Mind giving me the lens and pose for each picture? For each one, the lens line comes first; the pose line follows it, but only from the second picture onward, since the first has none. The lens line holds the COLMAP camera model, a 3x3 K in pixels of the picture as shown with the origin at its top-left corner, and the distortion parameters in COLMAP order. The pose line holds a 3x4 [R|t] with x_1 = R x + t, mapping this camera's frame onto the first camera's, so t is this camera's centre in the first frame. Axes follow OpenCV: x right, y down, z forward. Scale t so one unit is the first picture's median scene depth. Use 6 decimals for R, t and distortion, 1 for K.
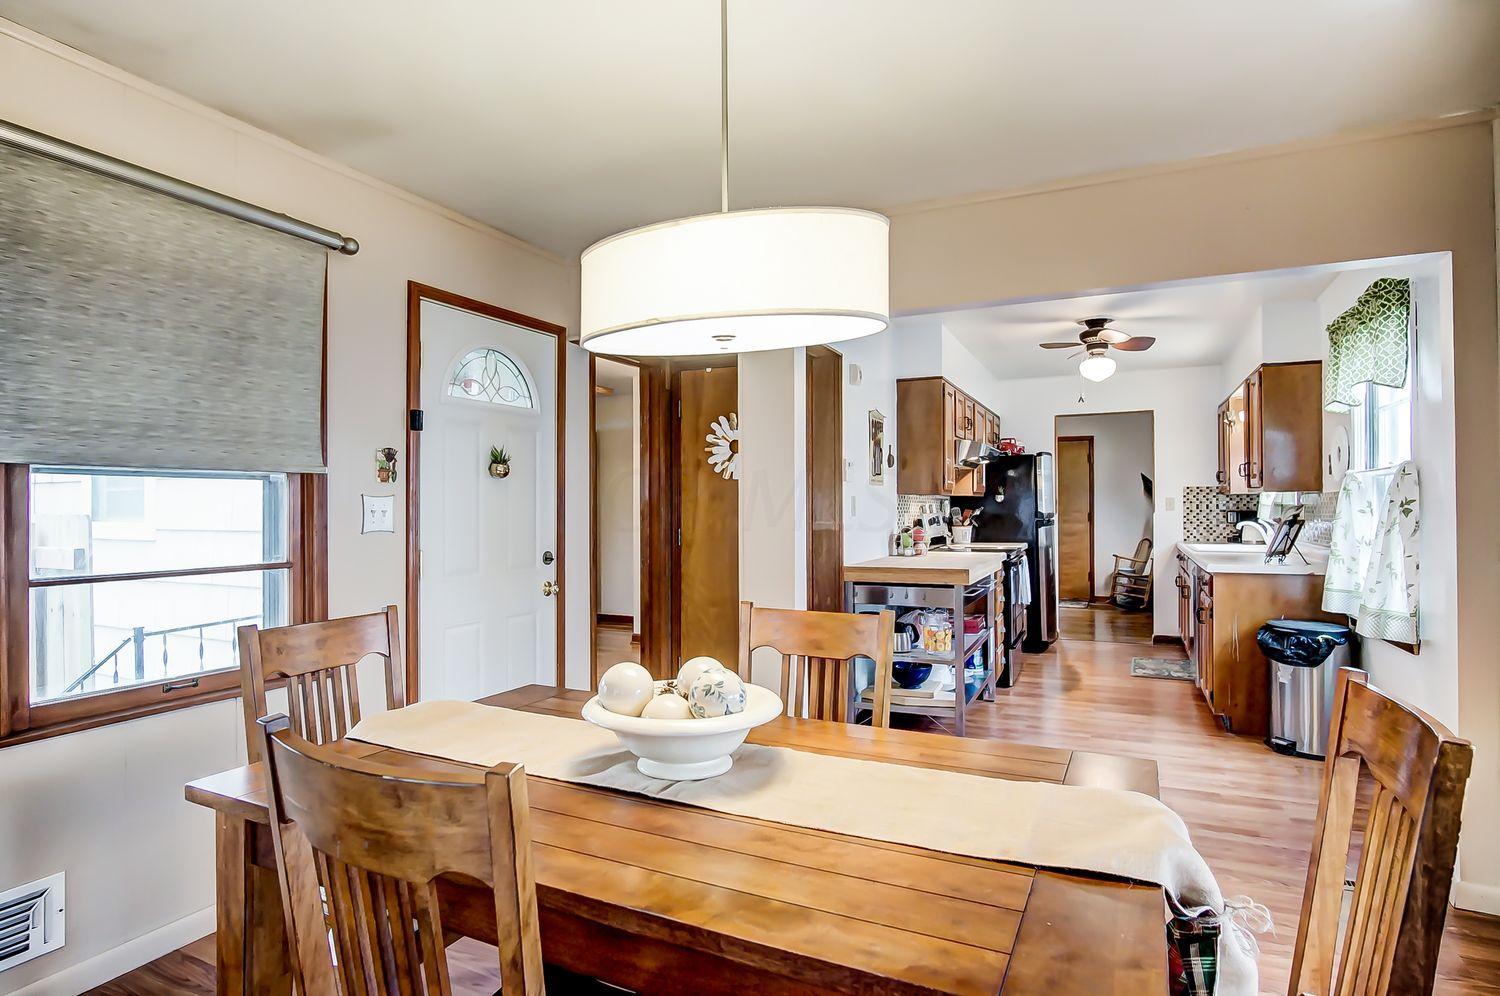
lens RADIAL K [[812.3, 0, 756.5], [0, 812.3, 496.2], [0, 0, 1]] dist [-0.023144, 0.000469]
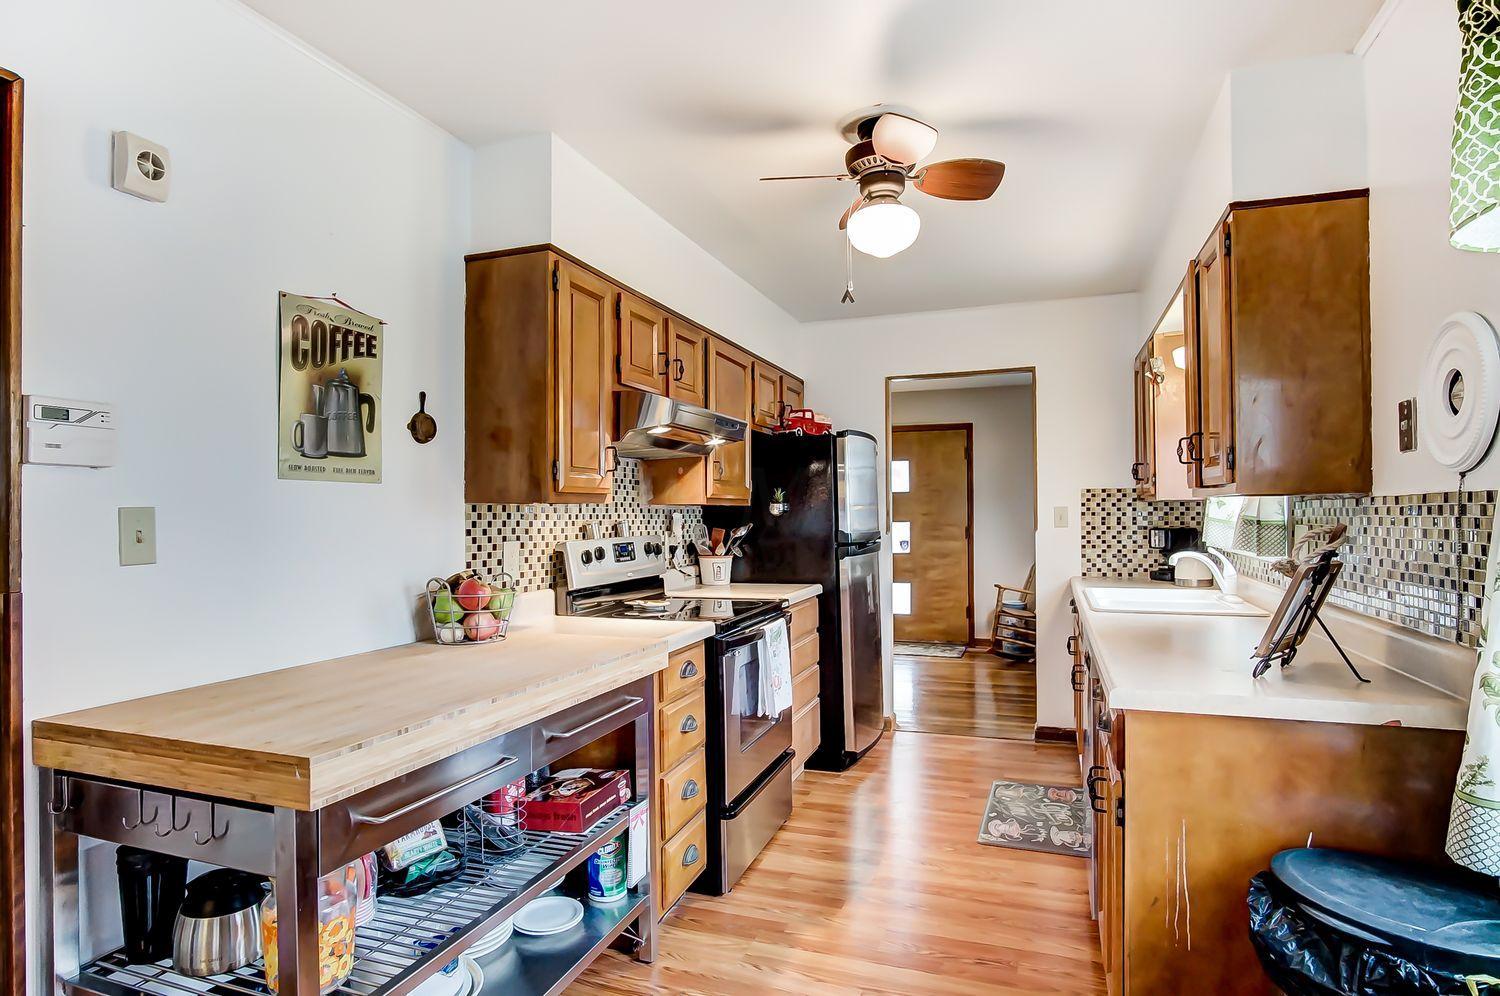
lens RADIAL K [[812.3, 0, 745.5], [0, 812.3, 501.7], [0, 0, 1]] dist [-0.023144, 0.000469]
pose [[0.997402, -0.001542, 0.072024, 0.244651], [0.001730, 0.999995, -0.002558, -0.000977], [-0.072019, 0.002676, 0.997400, 0.429431]]
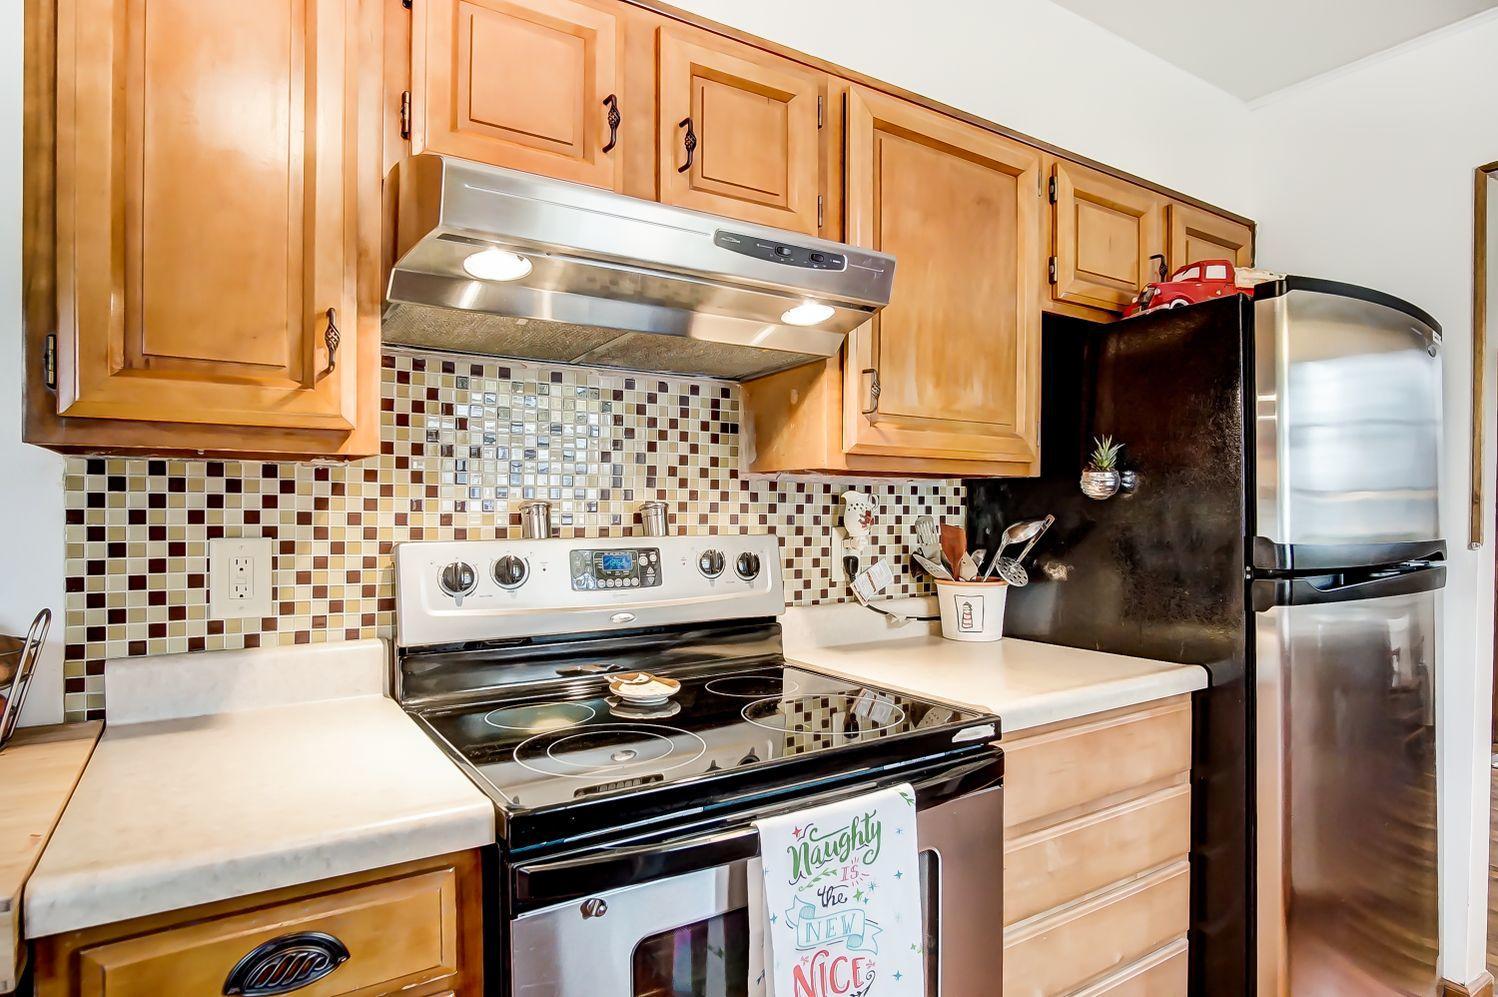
lens RADIAL K [[811.3, 0, 743.7], [0, 811.3, 506.9], [0, 0, 1]] dist [-0.023144, 0.000469]
pose [[0.828261, 0.010360, -0.560246, 0.365798], [-0.002538, 0.999888, 0.014739, 0.006964], [0.560336, -0.010786, 0.828195, 0.751260]]
